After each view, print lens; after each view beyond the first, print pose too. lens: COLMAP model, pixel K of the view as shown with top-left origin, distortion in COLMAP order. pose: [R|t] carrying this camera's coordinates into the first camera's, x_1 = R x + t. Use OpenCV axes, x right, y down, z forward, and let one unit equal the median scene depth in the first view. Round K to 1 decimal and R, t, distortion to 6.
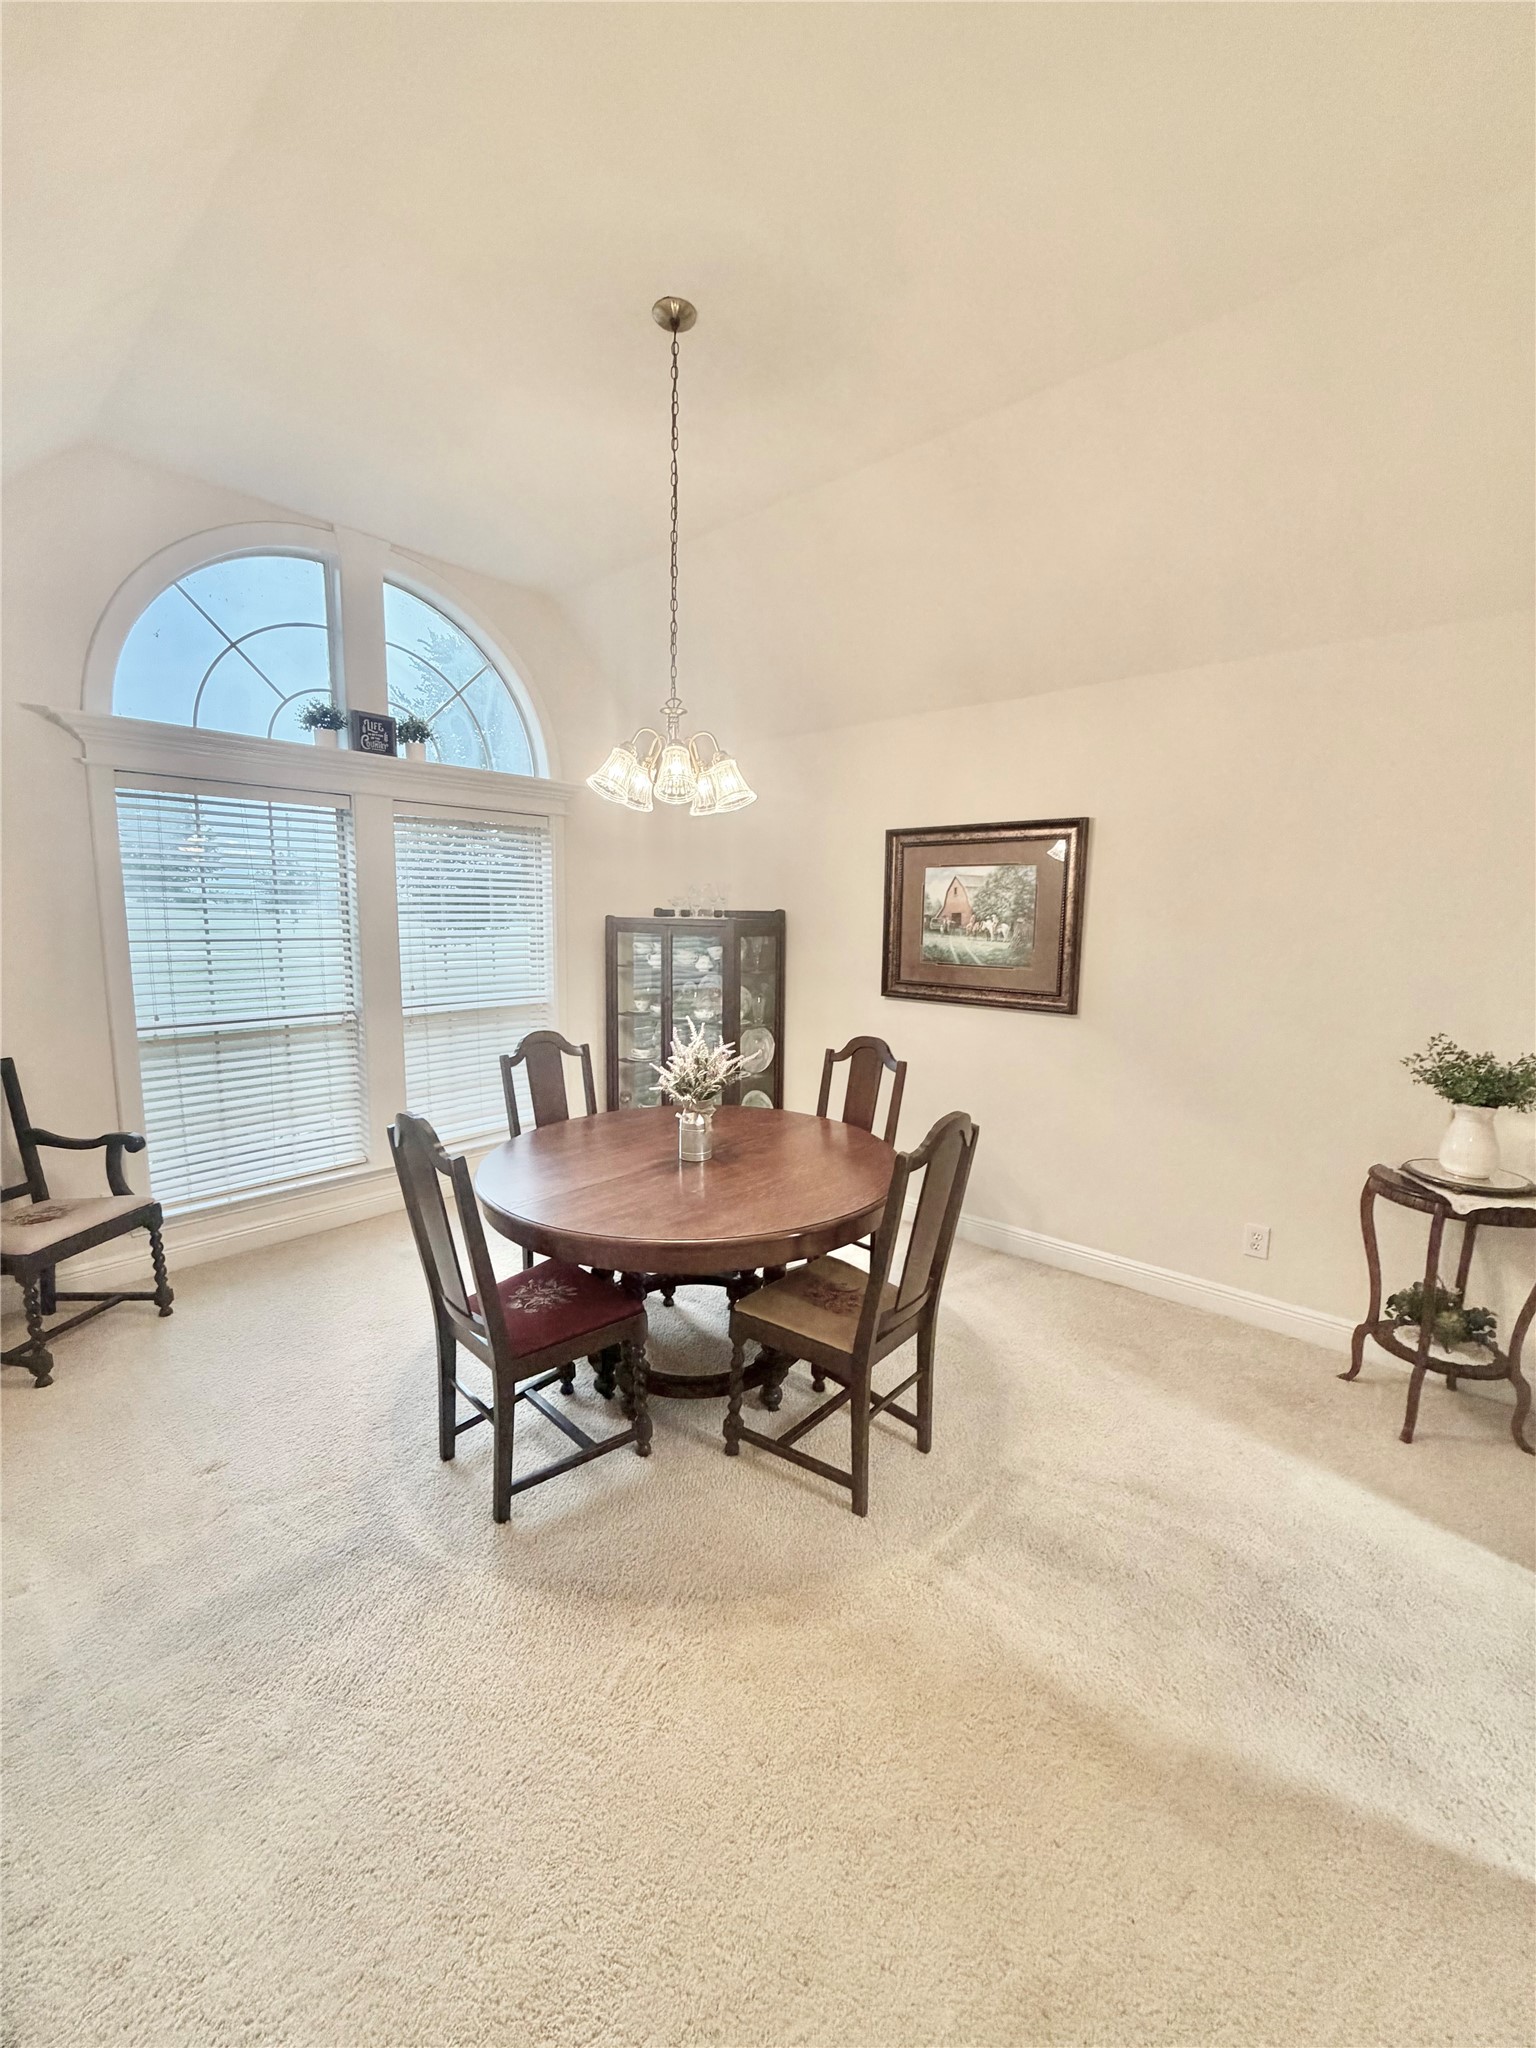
lens RADIAL K [[817.3, 0, 768.3], [0, 817.3, 1017.8], [0, 0, 1]] dist [-0.001102, -0.000263]
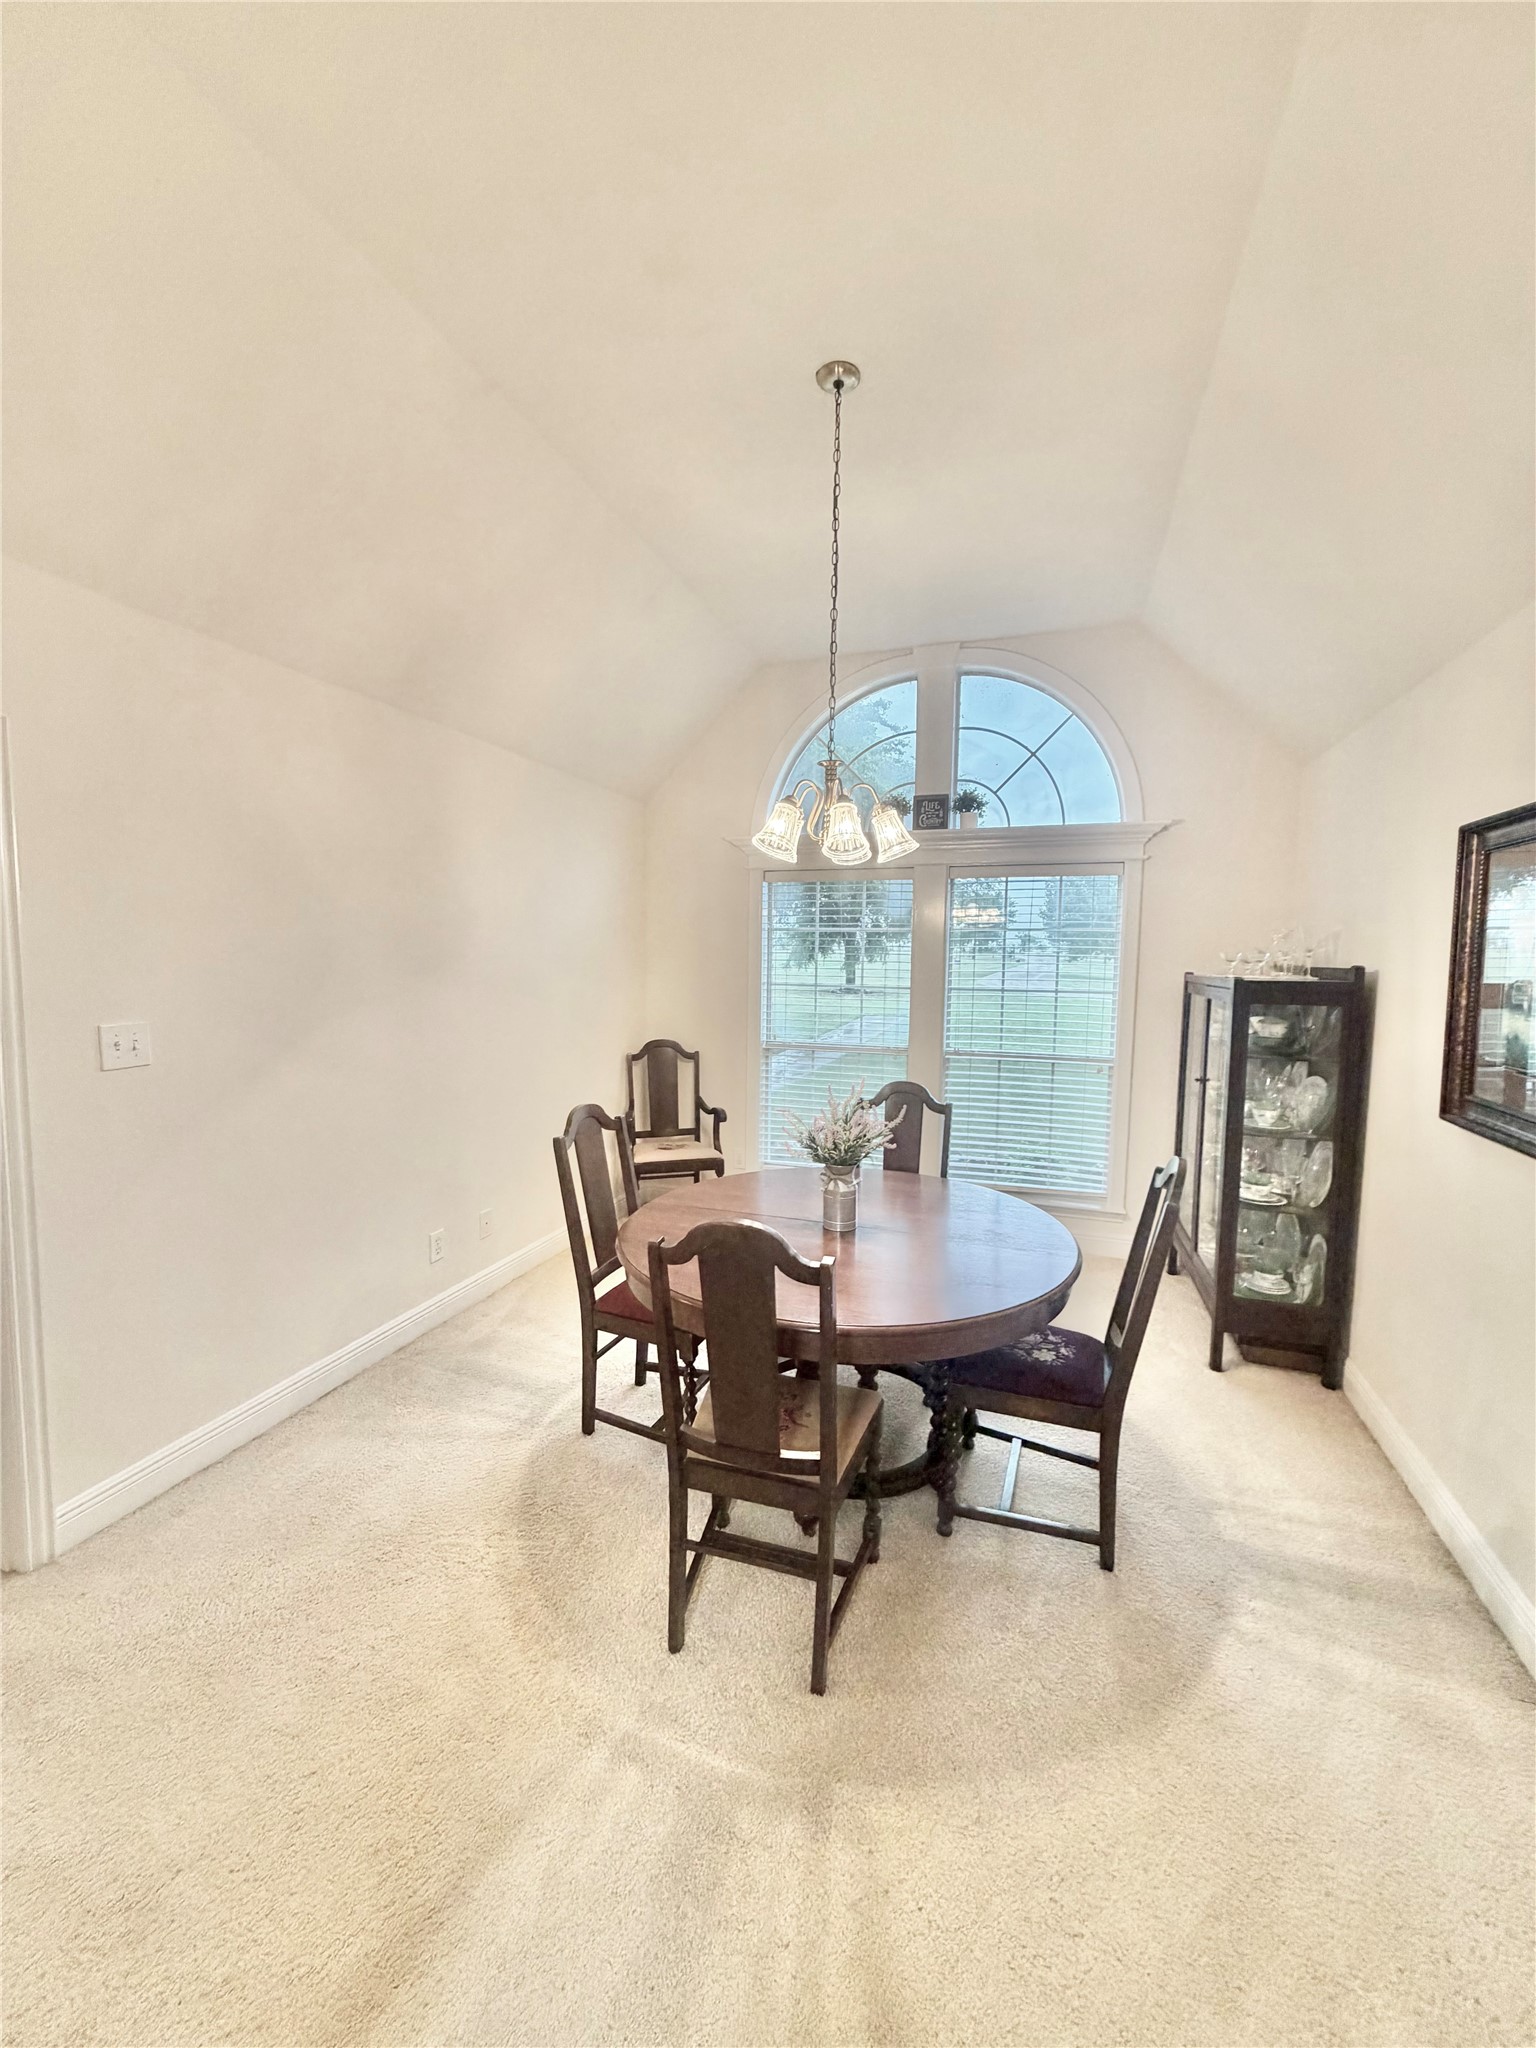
lens RADIAL K [[817.3, 0, 768.3], [0, 817.3, 1017.8], [0, 0, 1]] dist [-0.001102, -0.000263]
pose [[0.384253, 0.064325, -0.920984, 0.499290], [-0.121240, 0.992446, 0.018732, -0.053255], [0.915232, 0.104462, 0.389150, 0.366819]]
